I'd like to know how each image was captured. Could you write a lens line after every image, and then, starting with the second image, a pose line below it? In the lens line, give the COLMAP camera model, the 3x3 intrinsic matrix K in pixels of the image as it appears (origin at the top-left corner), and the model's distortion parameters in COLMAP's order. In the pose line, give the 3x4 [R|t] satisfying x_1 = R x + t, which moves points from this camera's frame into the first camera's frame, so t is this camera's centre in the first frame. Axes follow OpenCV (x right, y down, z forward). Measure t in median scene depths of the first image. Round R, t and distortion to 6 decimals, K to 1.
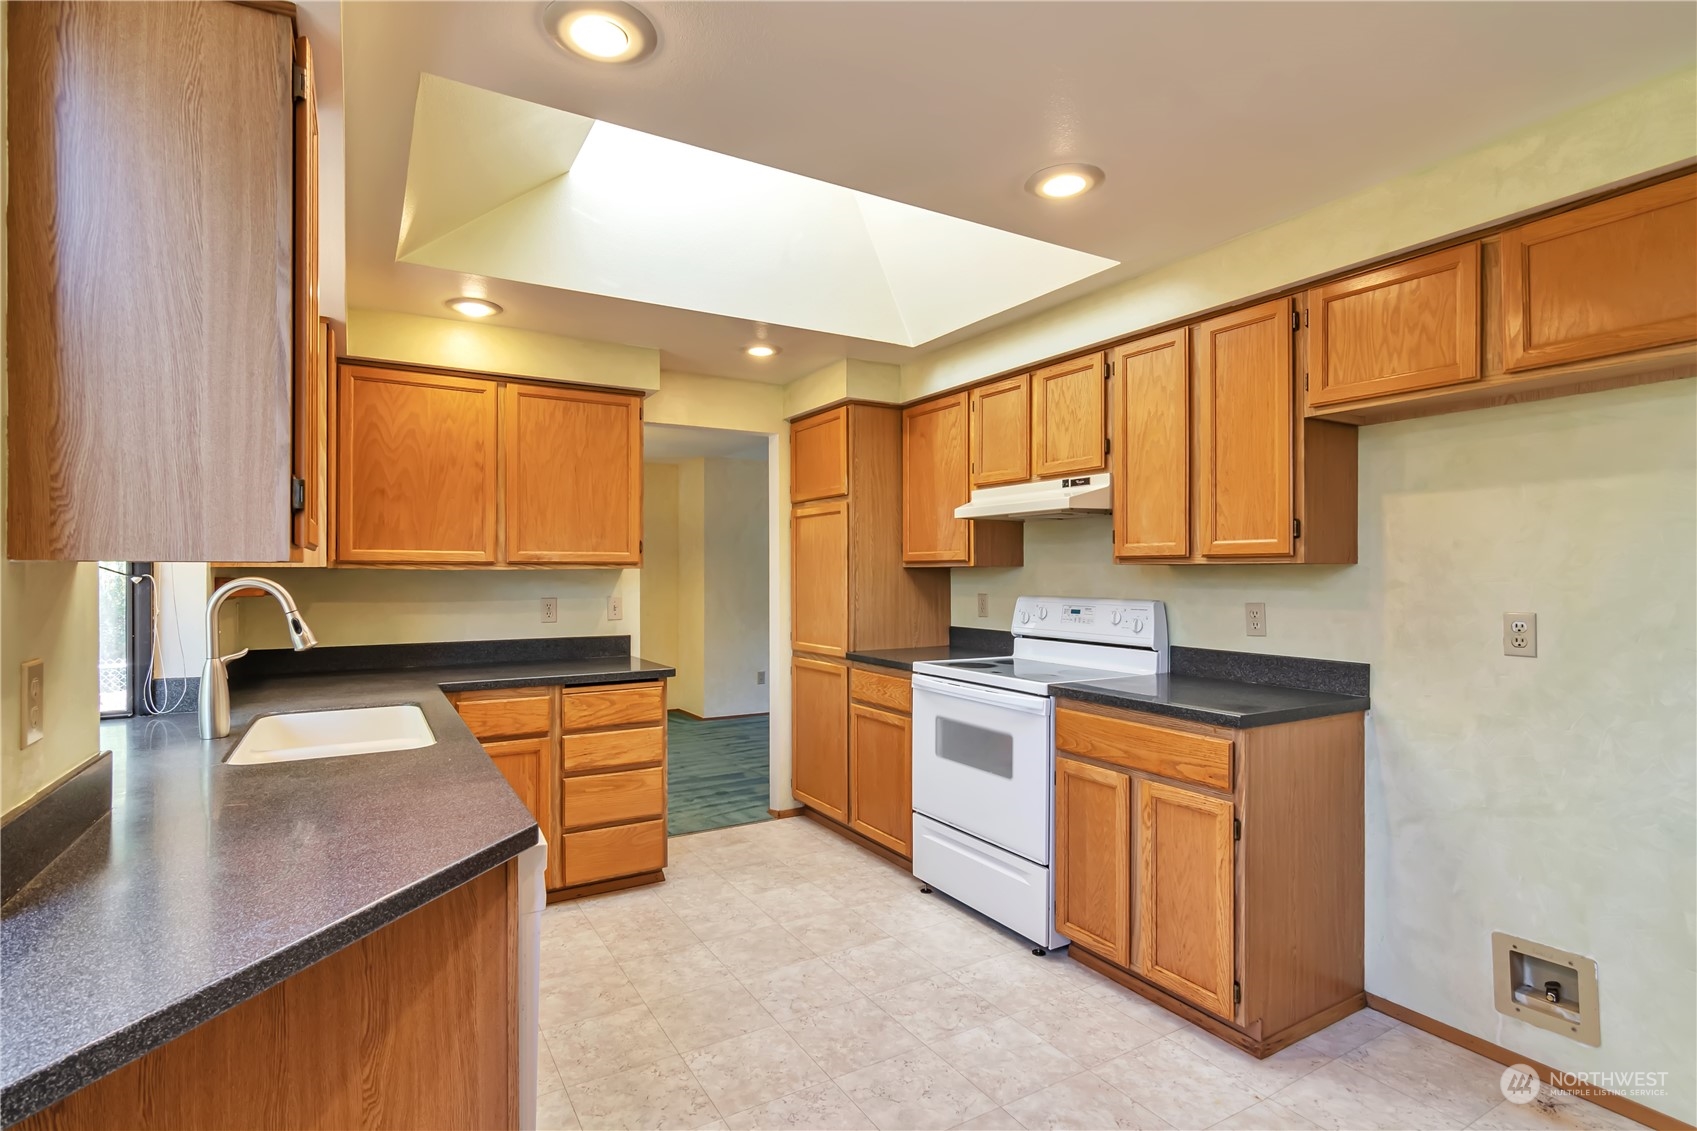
lens RADIAL K [[803.5, 0, 830.7], [0, 803.5, 566.9], [0, 0, 1]] dist [0.000542, -0.000077]
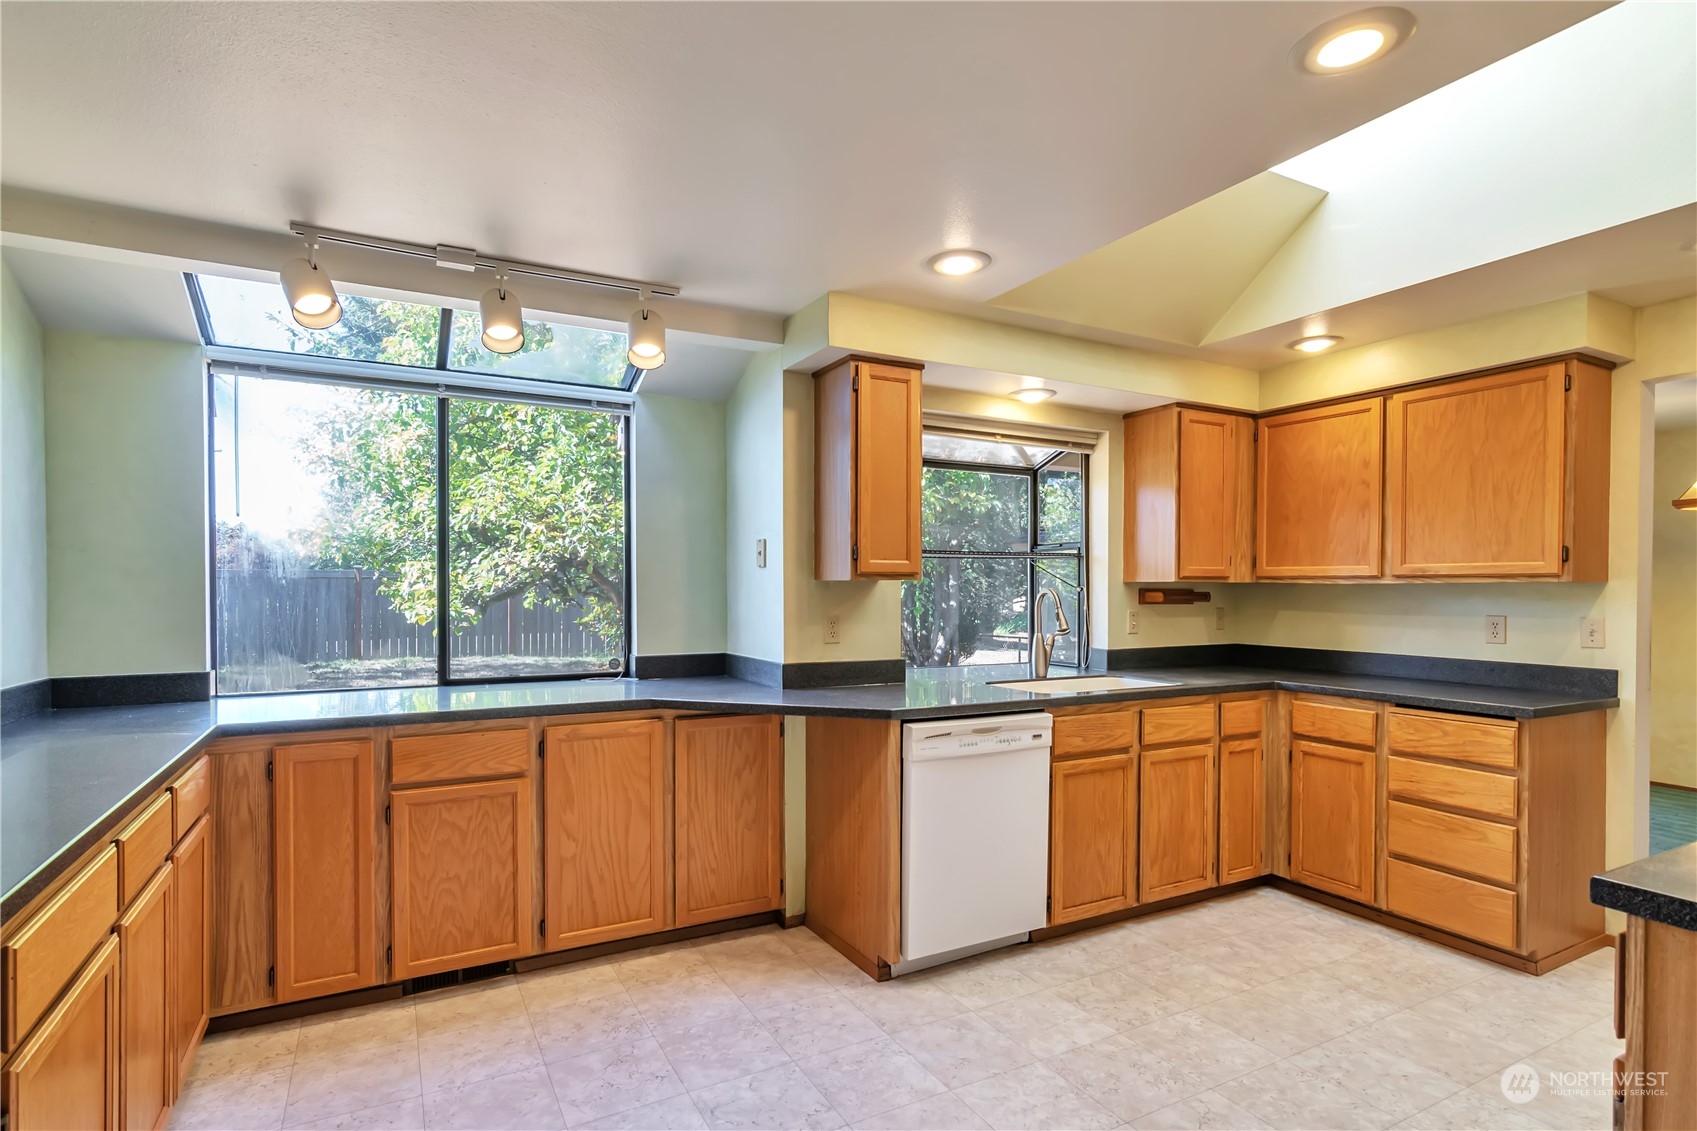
lens RADIAL K [[843.7, 0, 838.7], [0, 843.7, 574.5], [0, 0, 1]] dist [0.001740, 0.000033]
pose [[-0.017448, -0.008776, -0.999809, 0.690600], [0.008931, 0.999920, -0.008933, -0.004412], [0.999808, -0.009086, -0.017368, 0.353661]]
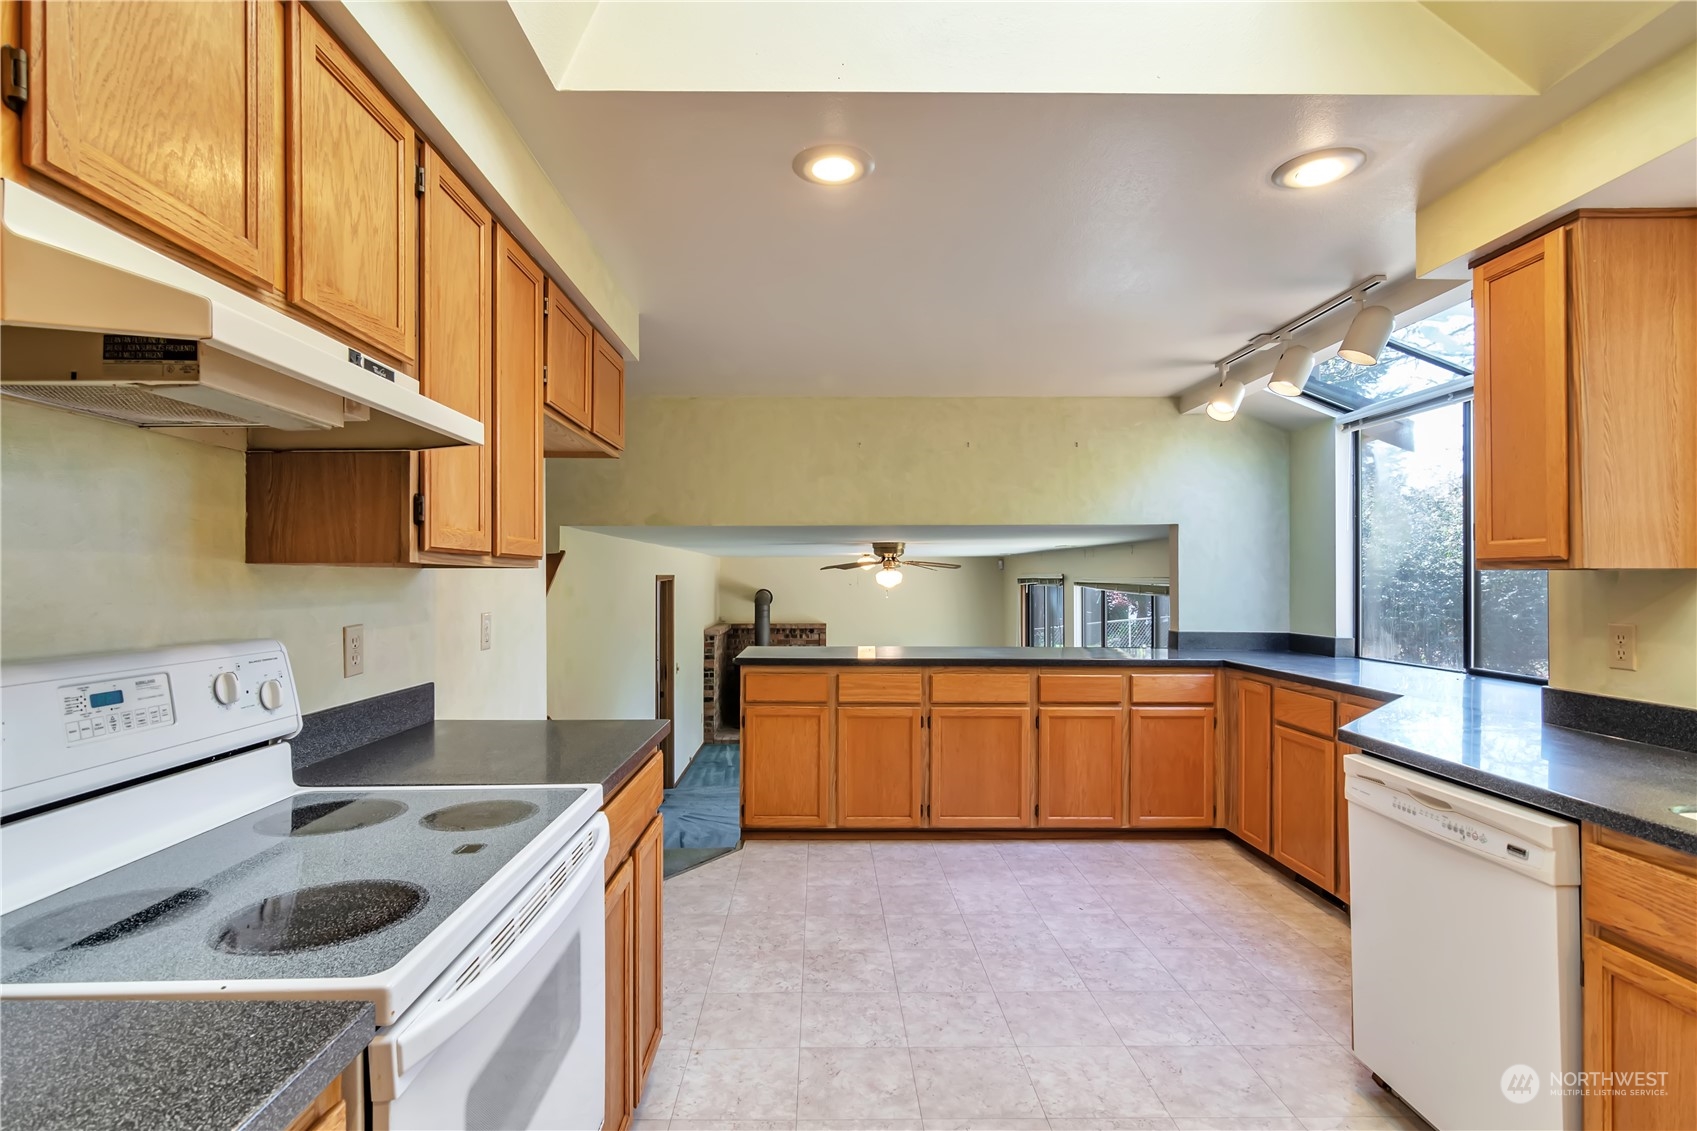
lens RADIAL K [[843.7, 0, 838.7], [0, 843.7, 574.5], [0, 0, 1]] dist [0.001740, 0.000033]
pose [[-0.883609, -0.008820, 0.468142, -0.146812], [-0.017903, 0.999728, -0.014956, 0.015761], [-0.467883, -0.021597, -0.883527, 1.230068]]
